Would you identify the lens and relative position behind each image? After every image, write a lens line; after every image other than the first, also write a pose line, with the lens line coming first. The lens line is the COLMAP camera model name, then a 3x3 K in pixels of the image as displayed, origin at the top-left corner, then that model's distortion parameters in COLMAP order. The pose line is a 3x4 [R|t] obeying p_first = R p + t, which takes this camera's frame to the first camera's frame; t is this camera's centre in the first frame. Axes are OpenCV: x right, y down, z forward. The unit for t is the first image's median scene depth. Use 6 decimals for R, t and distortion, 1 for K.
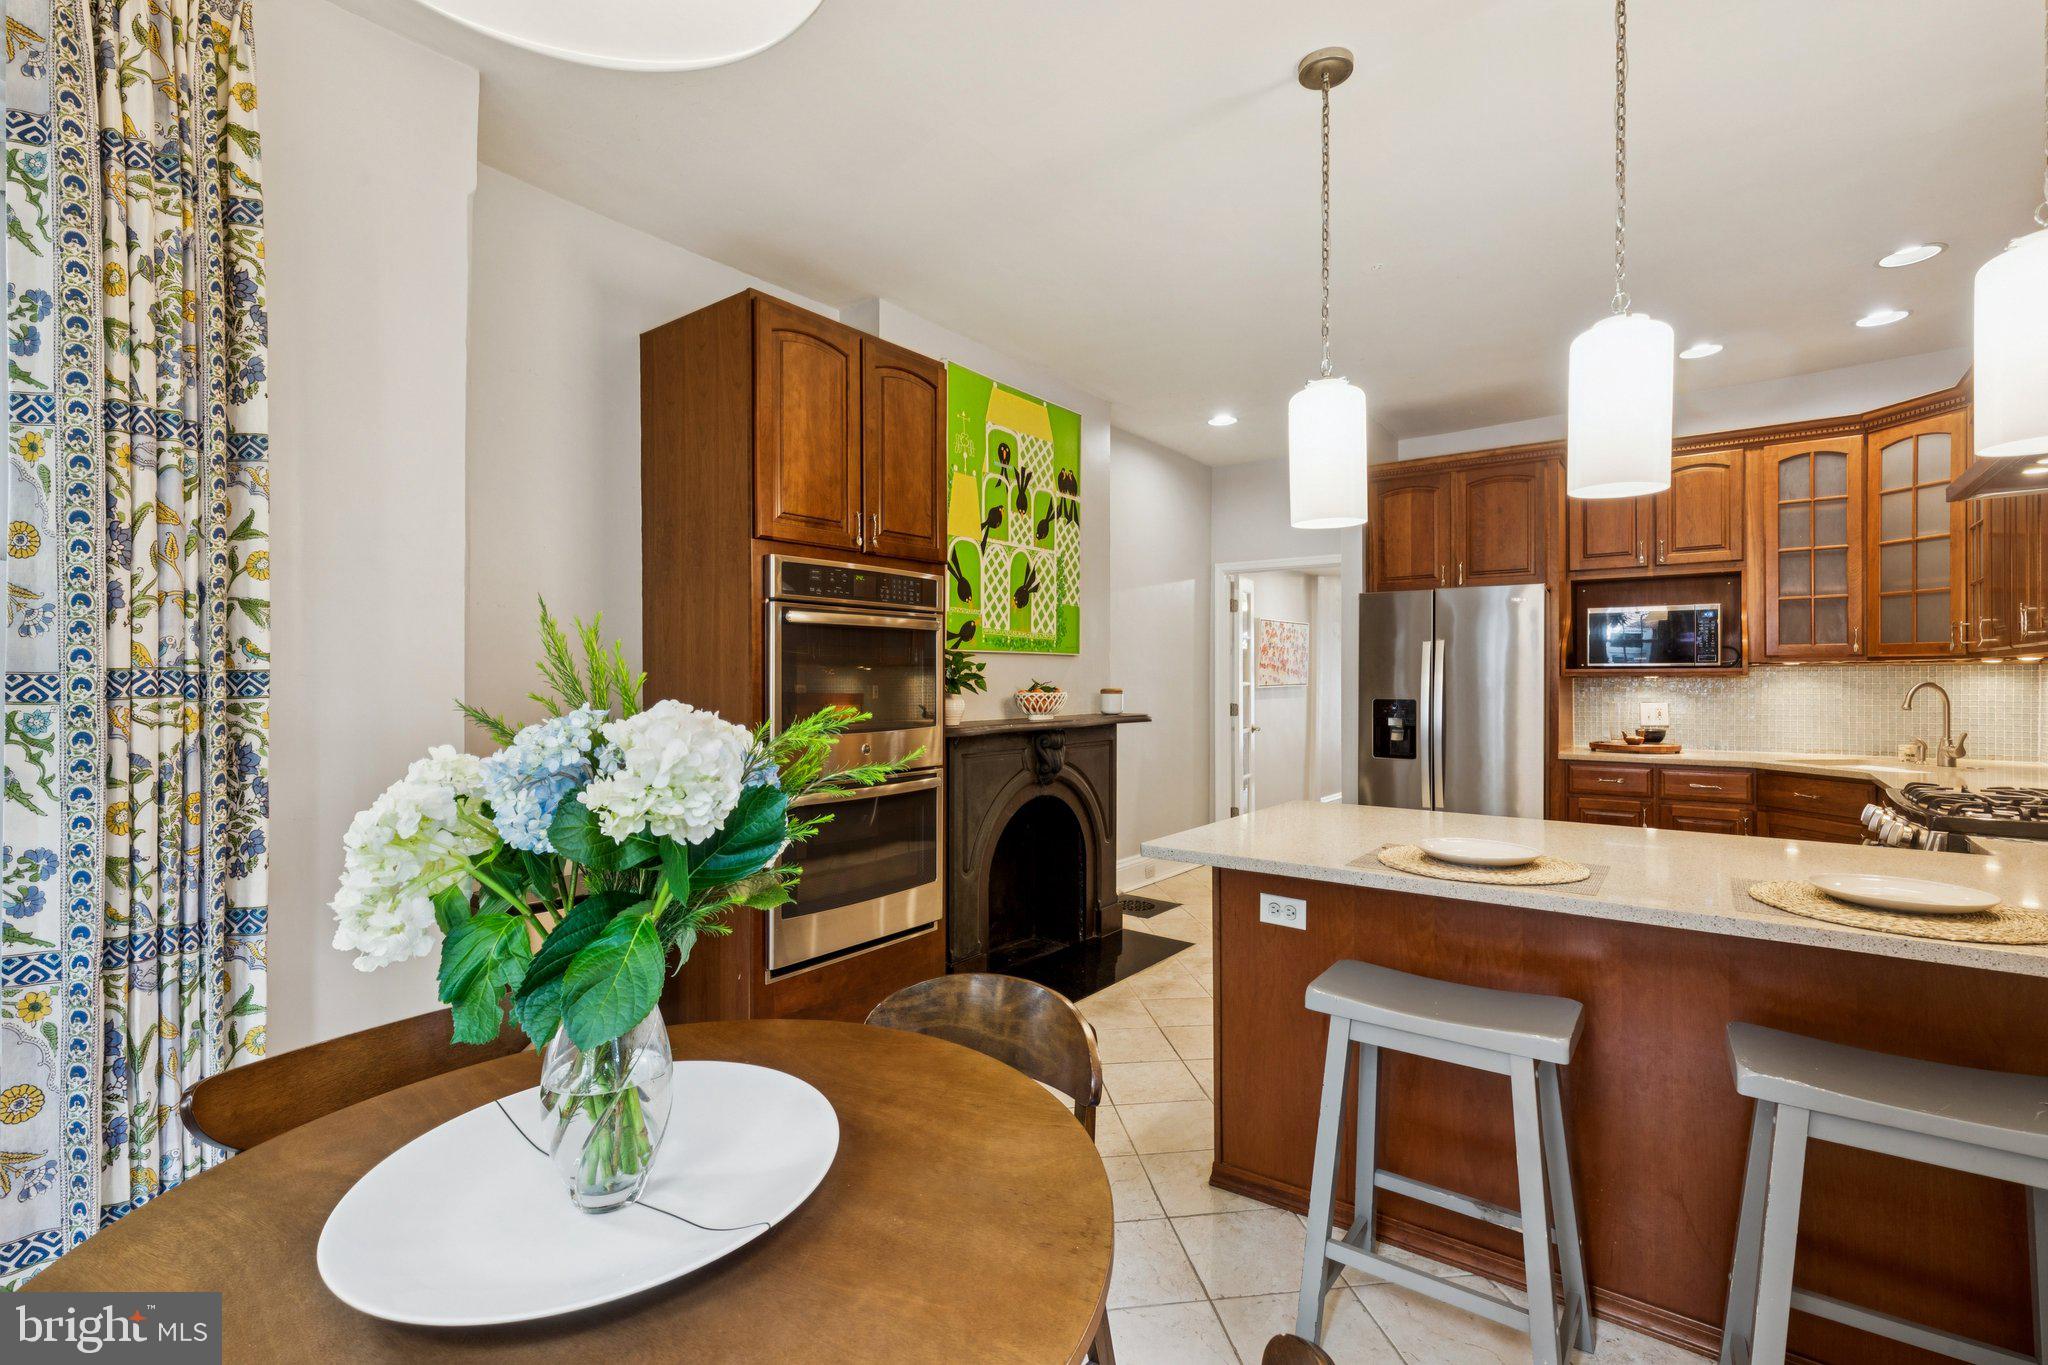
lens RADIAL K [[938.1, 0, 1013.8], [0, 938.1, 681.7], [0, 0, 1]] dist [0.011868, -0.000358]
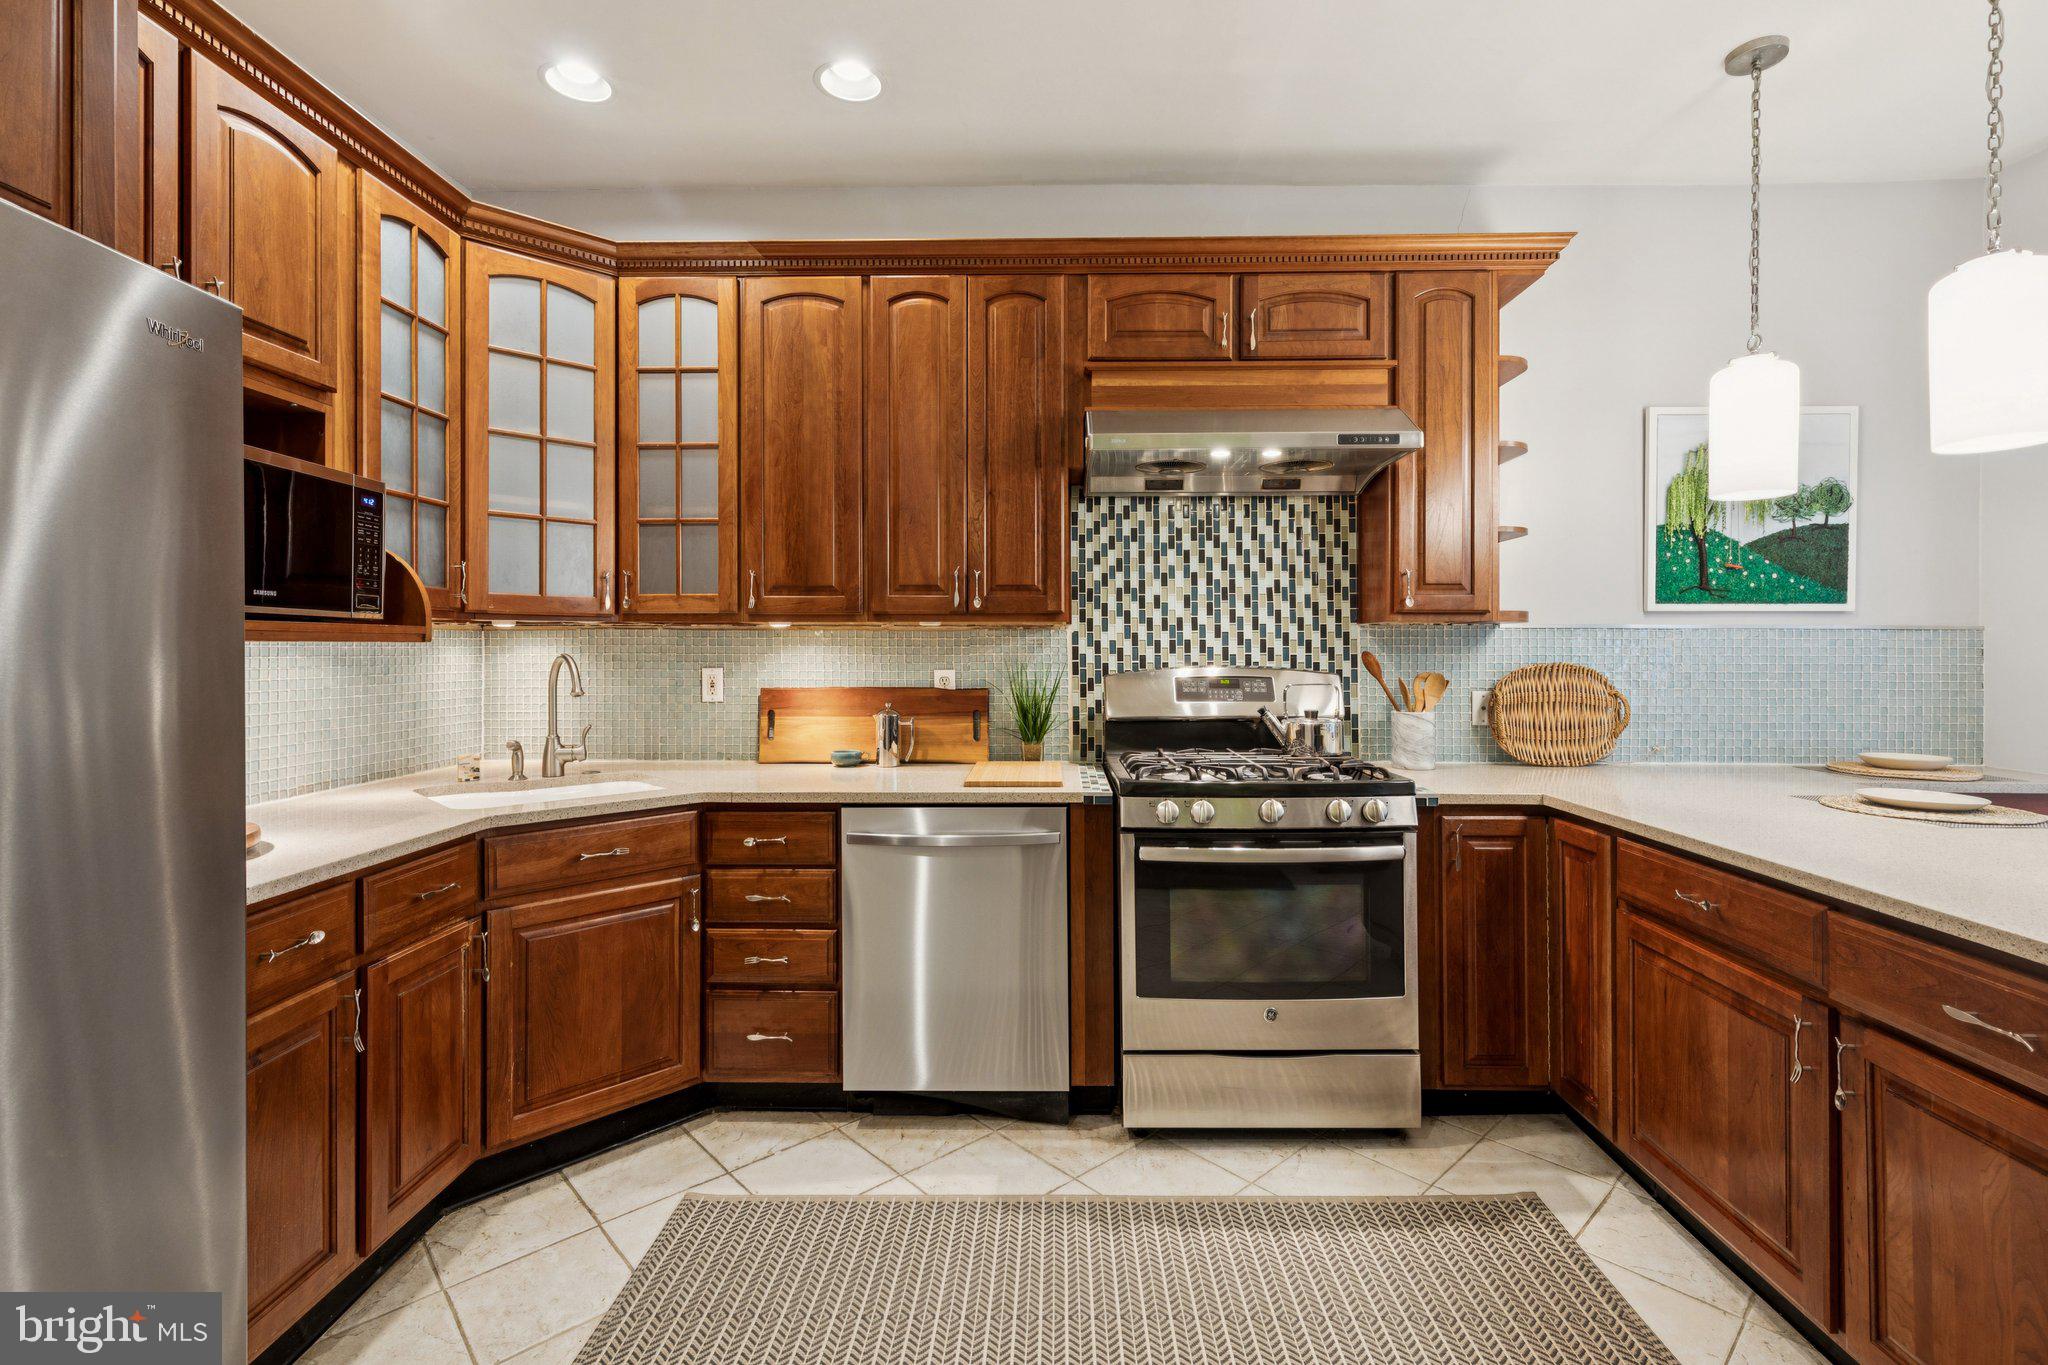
lens RADIAL K [[938.1, 0, 1026.3], [0, 938.1, 651.1], [0, 0, 1]] dist [0.011868, -0.000358]
pose [[-0.587986, -0.000808, 0.808870, 0.207134], [0.004302, 0.999982, 0.004126, -0.003269], [-0.808859, 0.005906, -0.587972, 1.020137]]
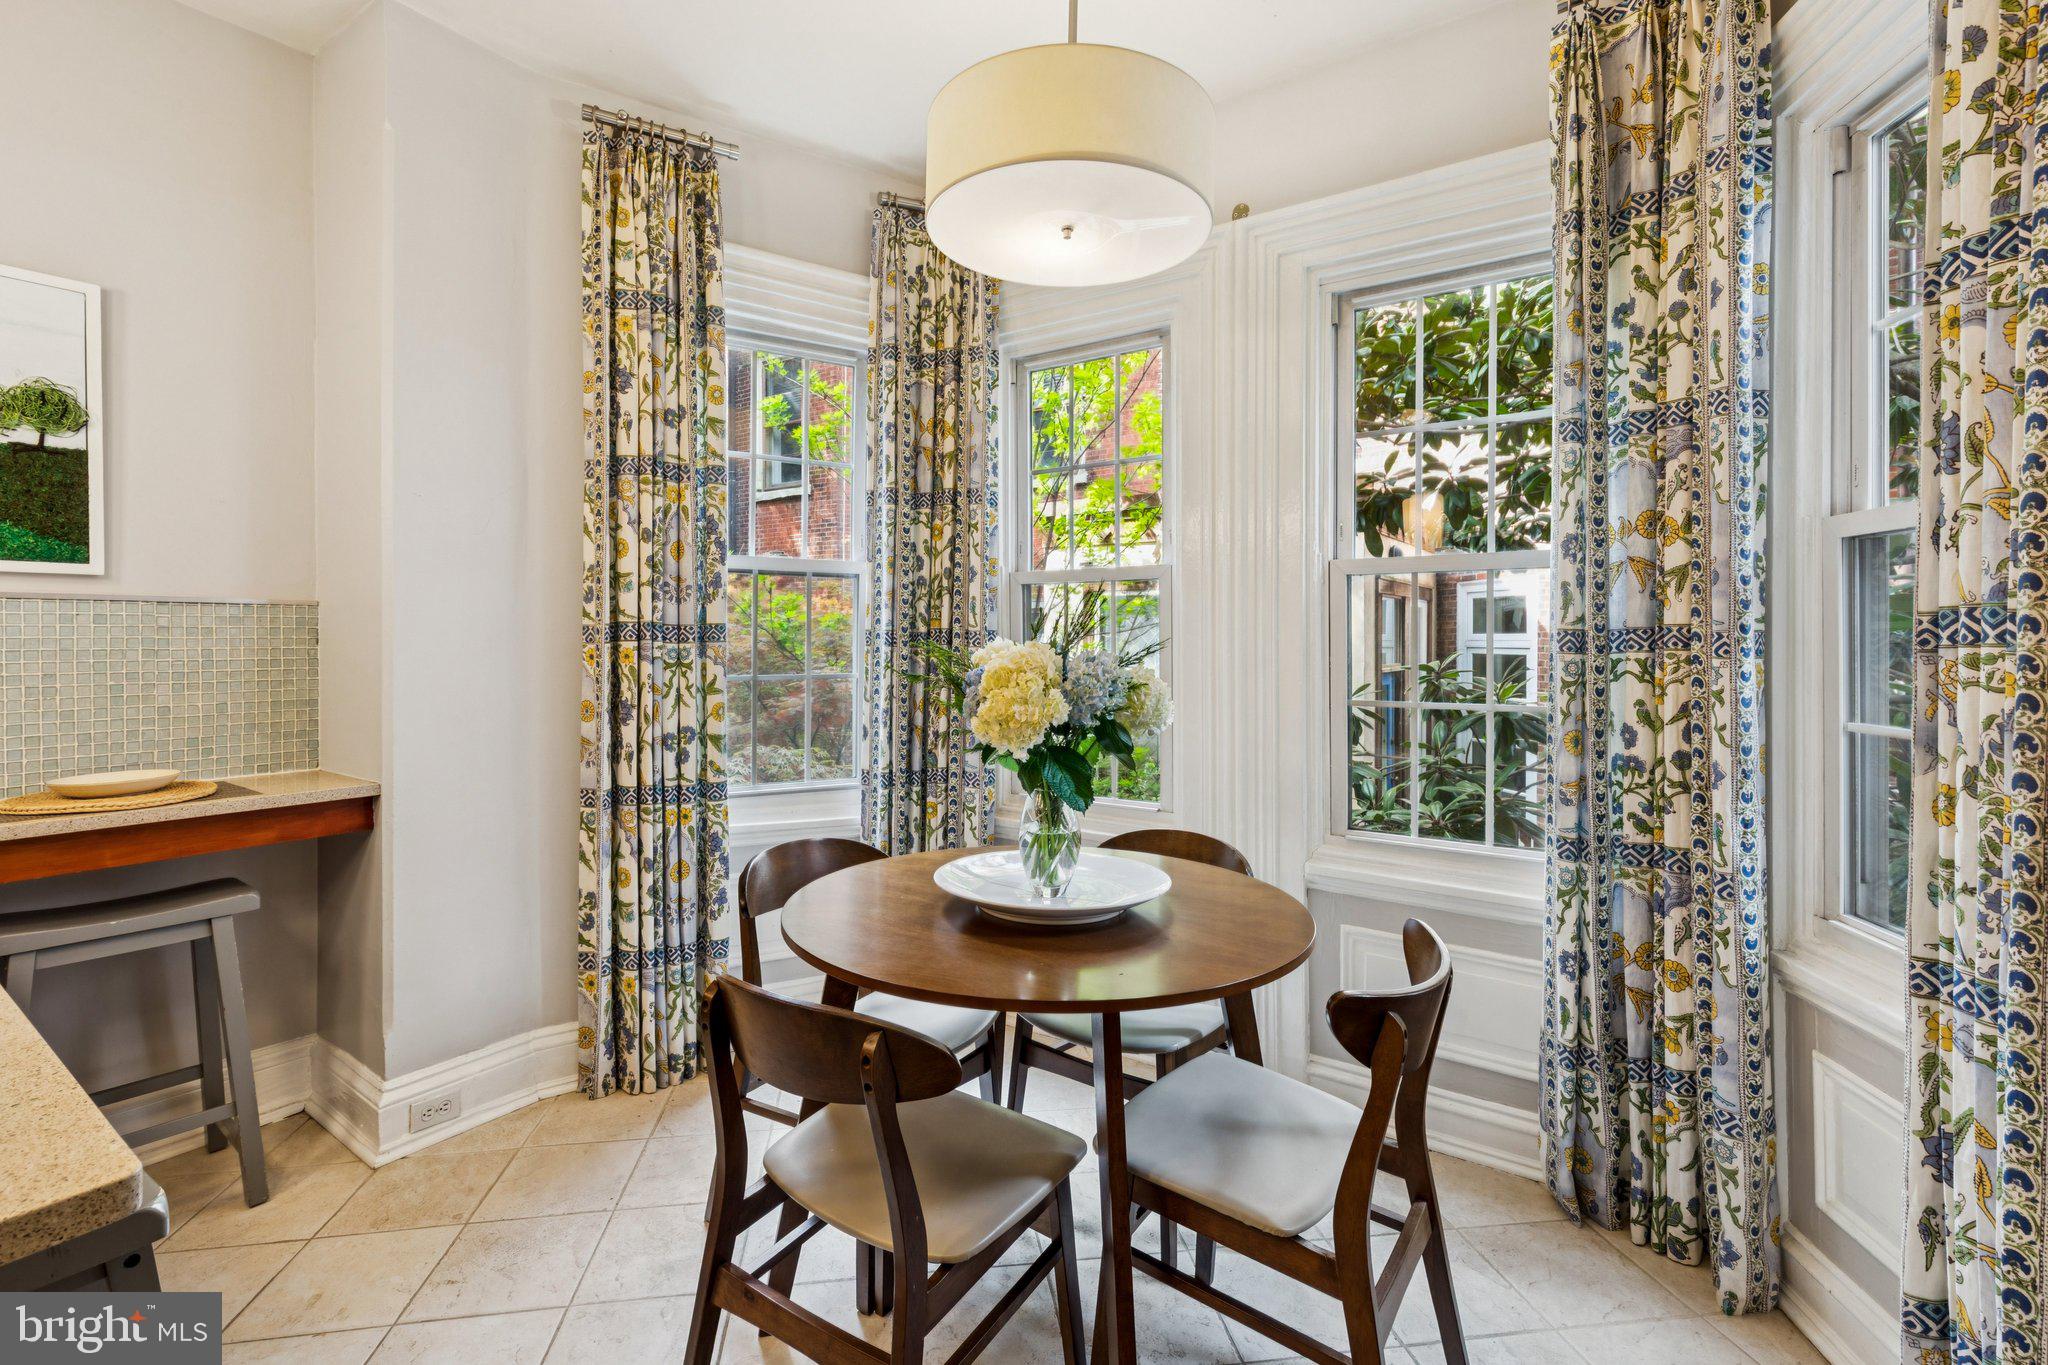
lens RADIAL K [[938.1, 0, 1024.2], [0, 938.1, 647.6], [0, 0, 1]] dist [0.011868, -0.000358]
pose [[-0.999697, 0.000414, -0.024605, -0.054989], [-0.000054, 0.999819, 0.019009, 0.001597], [0.024609, 0.019005, -0.999516, 0.638672]]
